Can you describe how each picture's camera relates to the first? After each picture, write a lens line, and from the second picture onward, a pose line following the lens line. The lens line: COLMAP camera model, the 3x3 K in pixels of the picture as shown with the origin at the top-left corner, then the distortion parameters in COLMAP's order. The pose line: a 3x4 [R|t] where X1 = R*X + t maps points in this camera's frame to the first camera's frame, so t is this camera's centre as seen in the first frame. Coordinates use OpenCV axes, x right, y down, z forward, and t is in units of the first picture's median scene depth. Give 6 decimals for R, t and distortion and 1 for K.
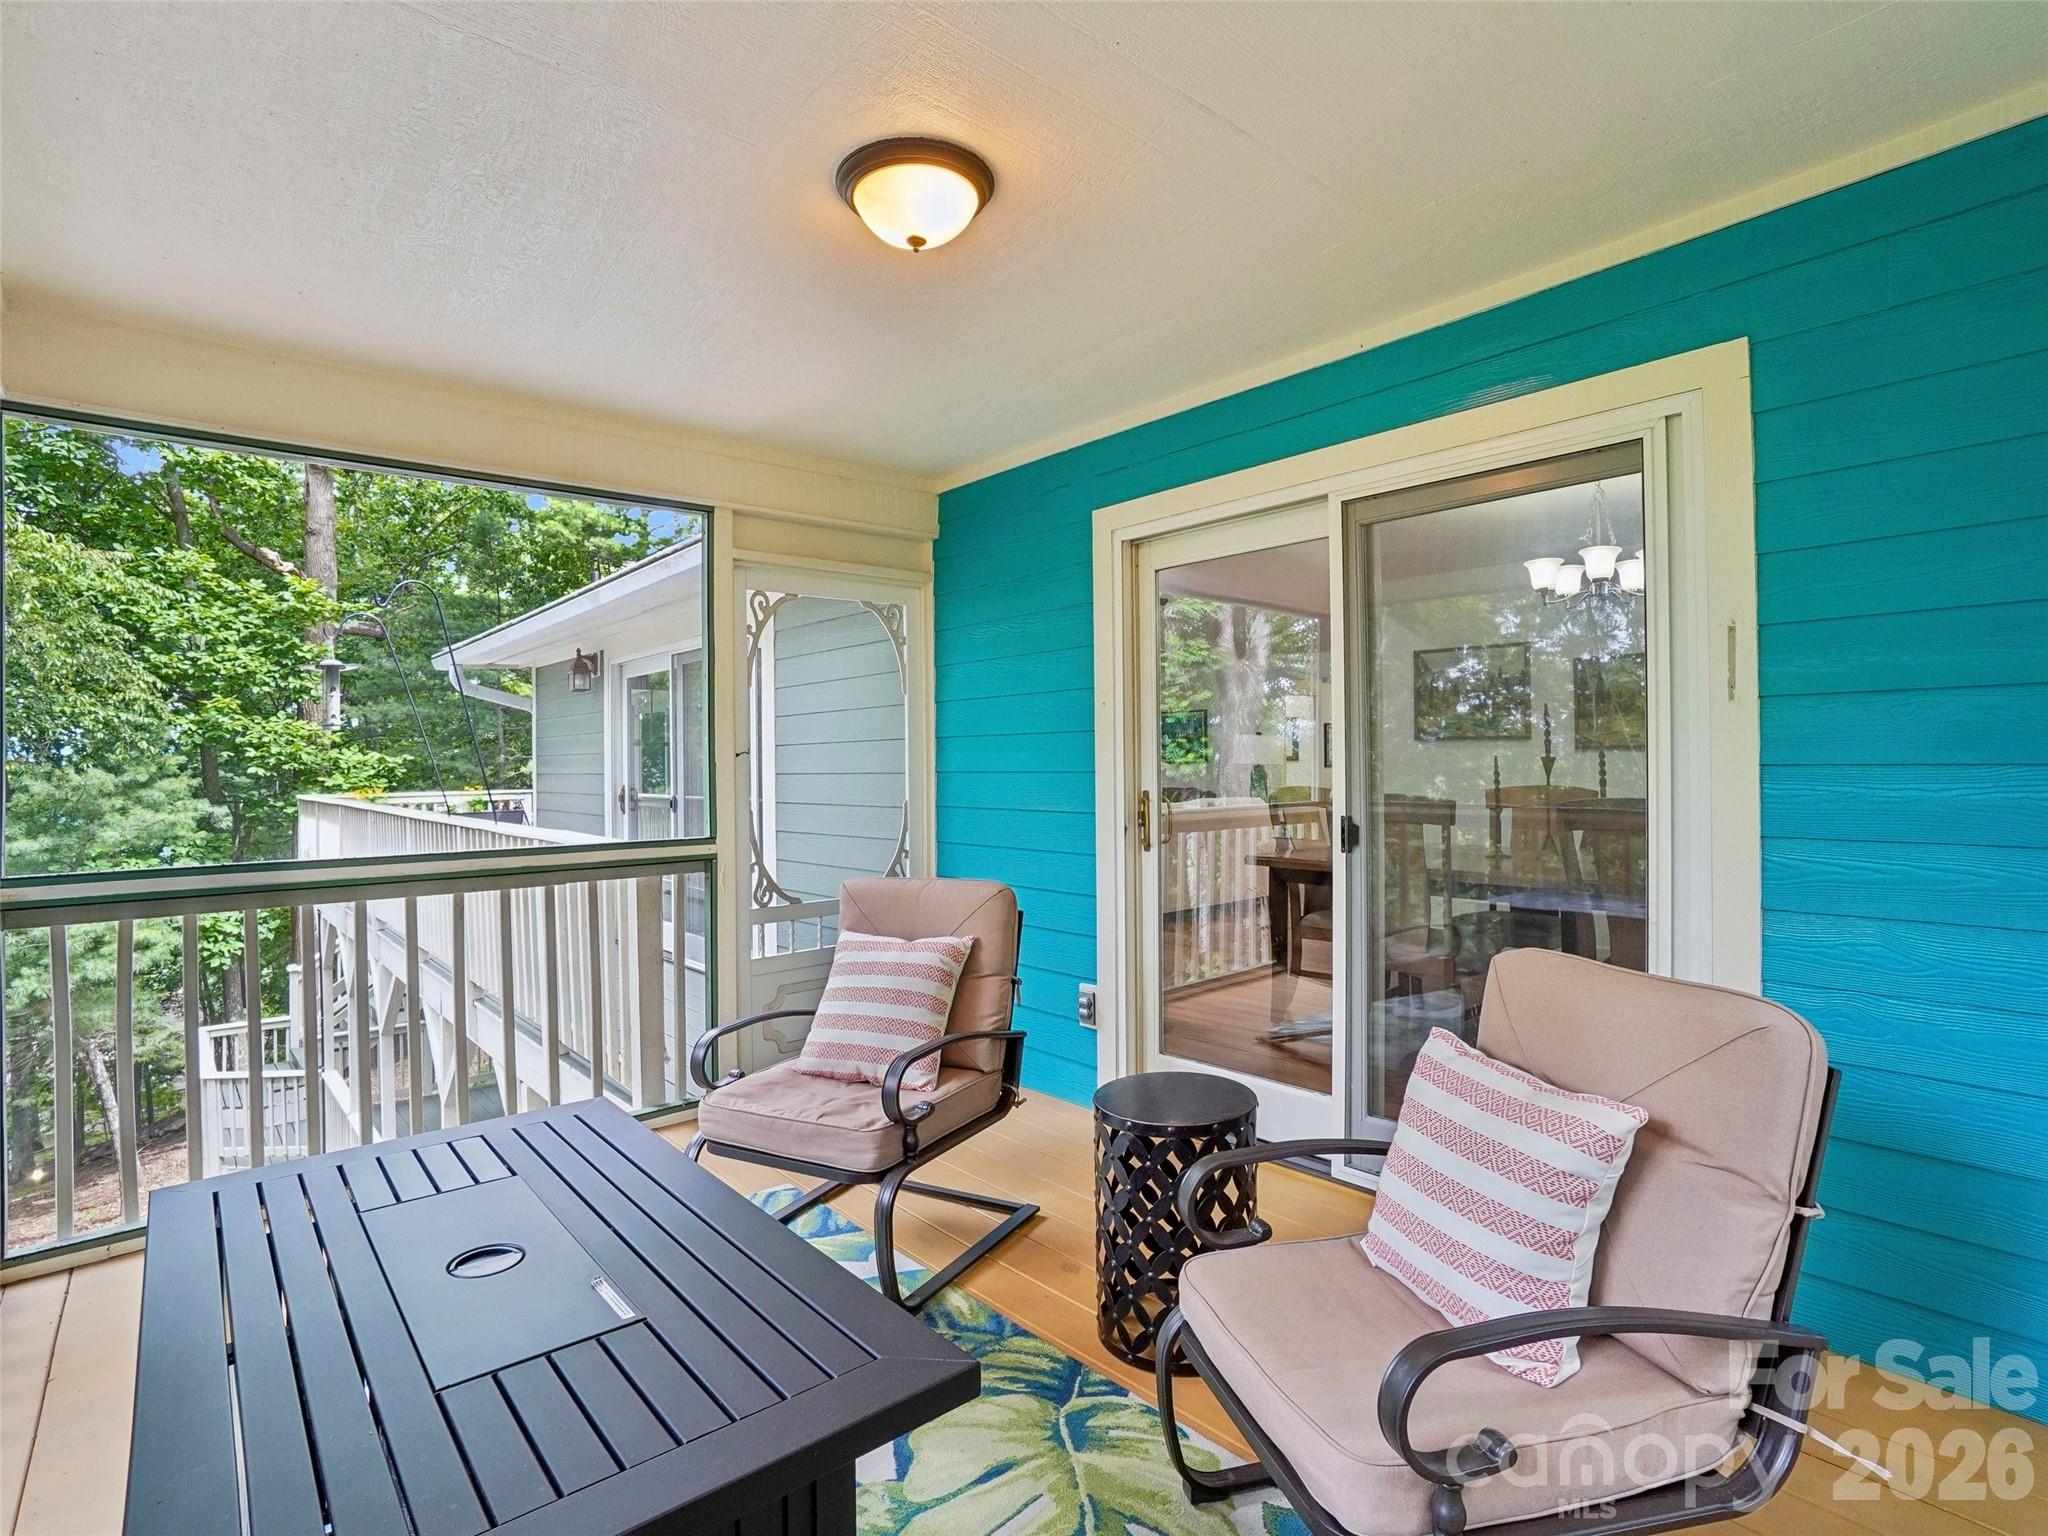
lens RADIAL K [[1014.0, 0, 998.4], [0, 1014.0, 756.2], [0, 0, 1]] dist [-0.060338, 0.020173]
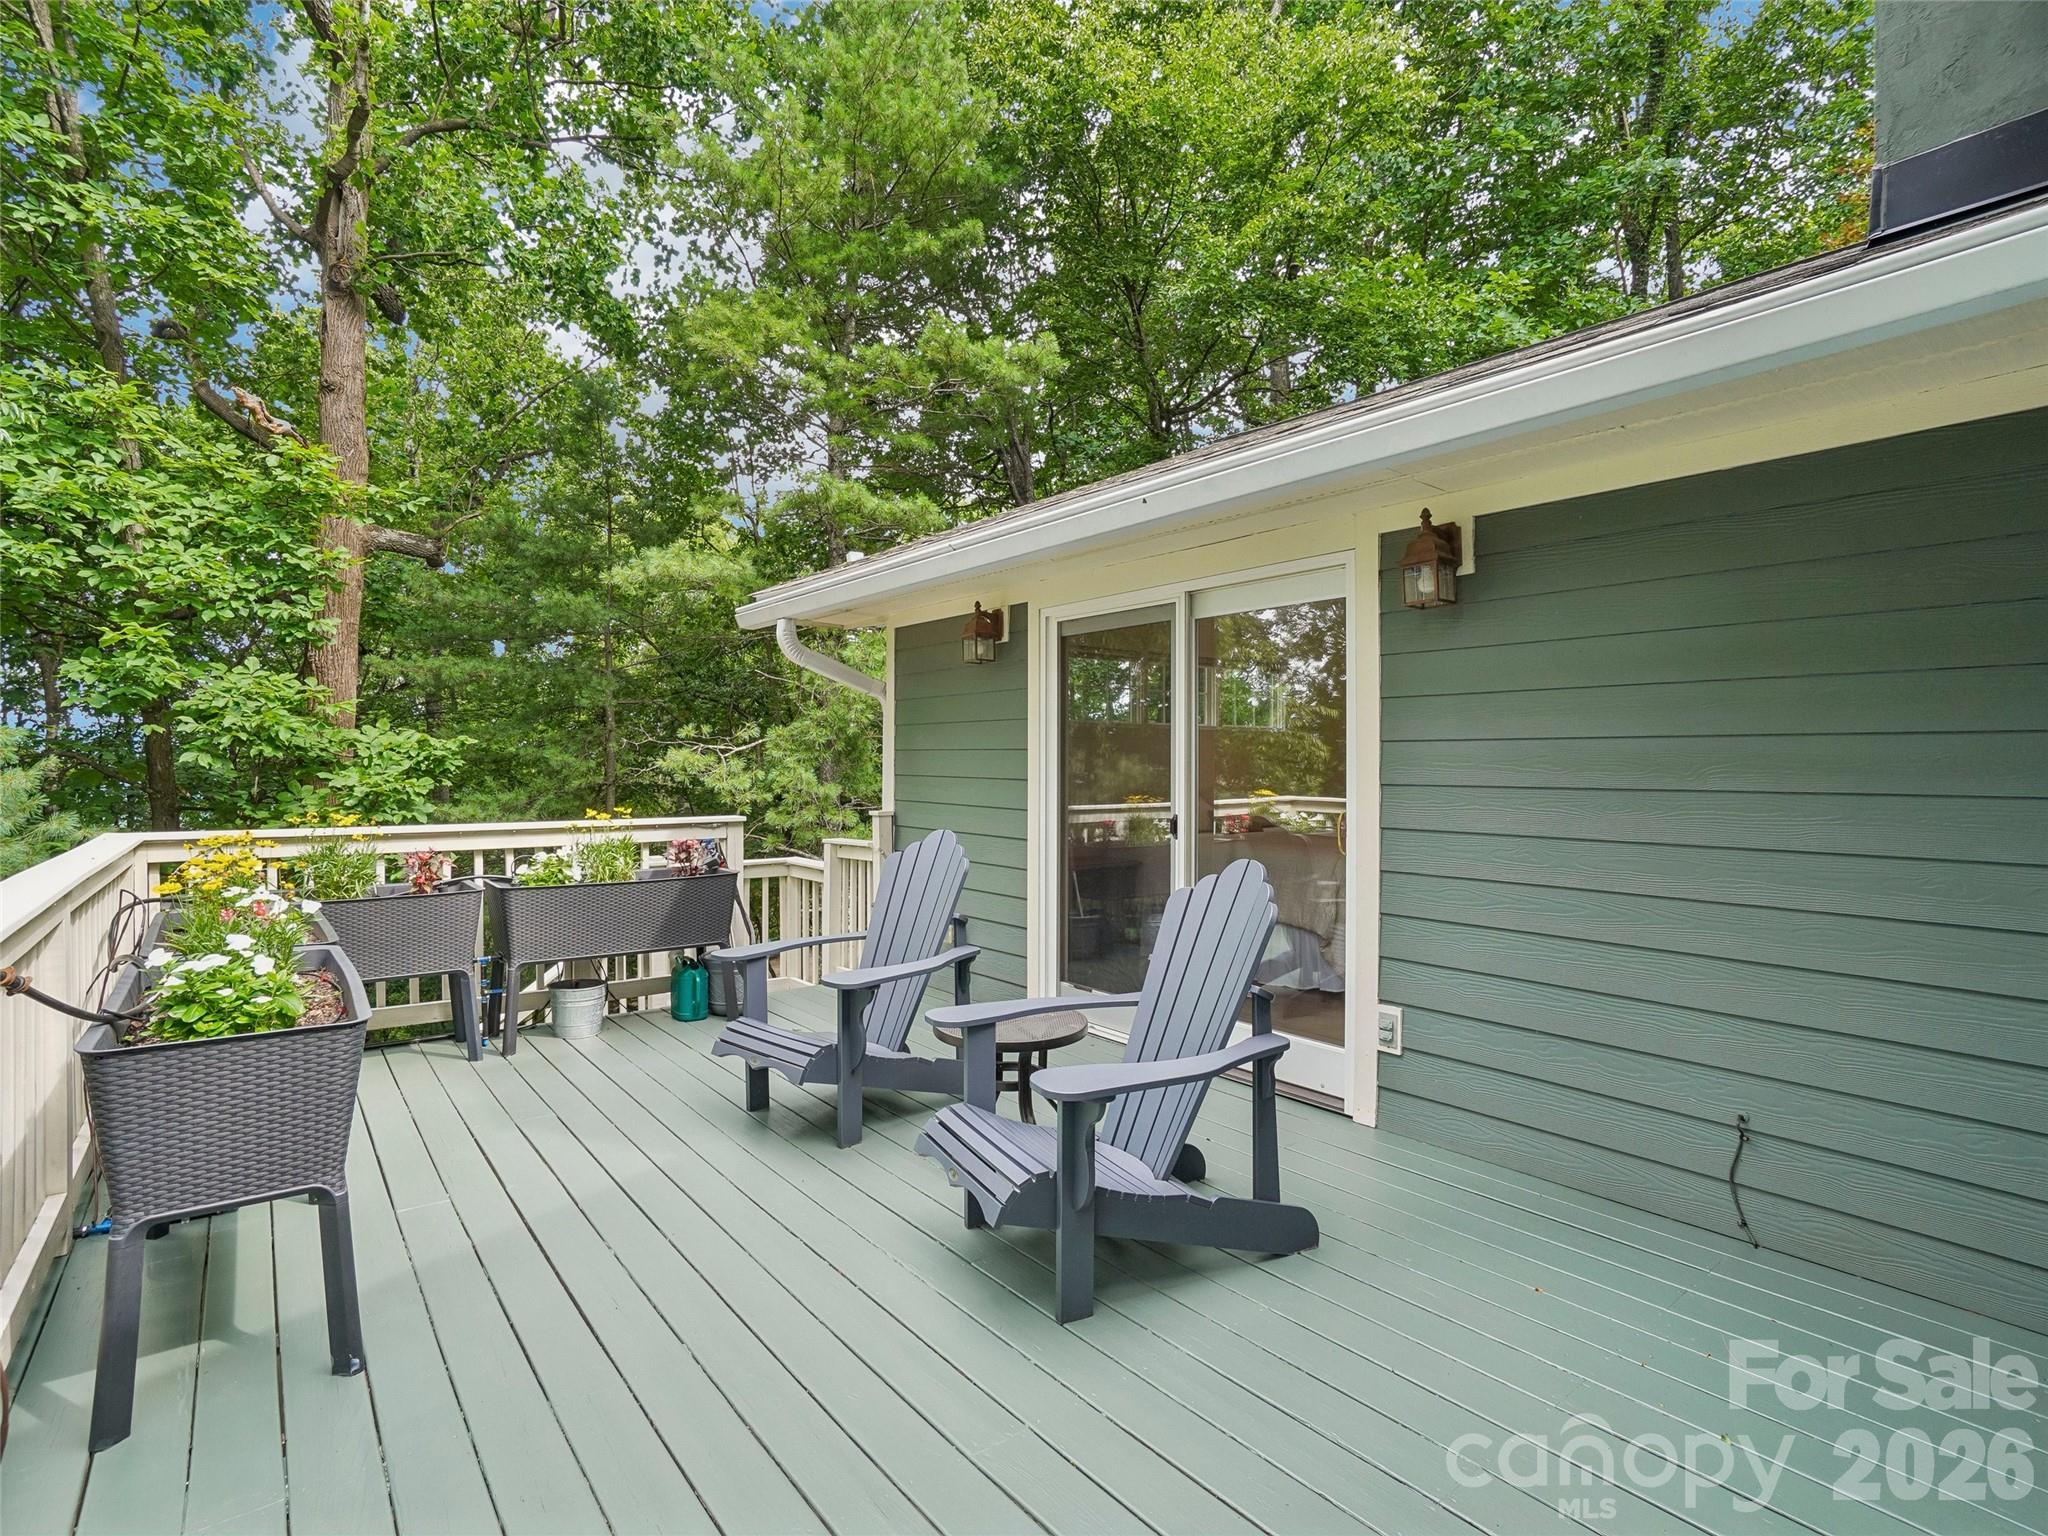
lens RADIAL K [[1014.0, 0, 1026.4], [0, 1014.0, 765.3], [0, 0, 1]] dist [-0.060338, 0.020173]
pose [[0.999113, 0.018623, -0.037770, -0.247799], [-0.018242, 0.999779, 0.010405, 0.003804], [0.037956, -0.009707, 0.999232, 0.434991]]
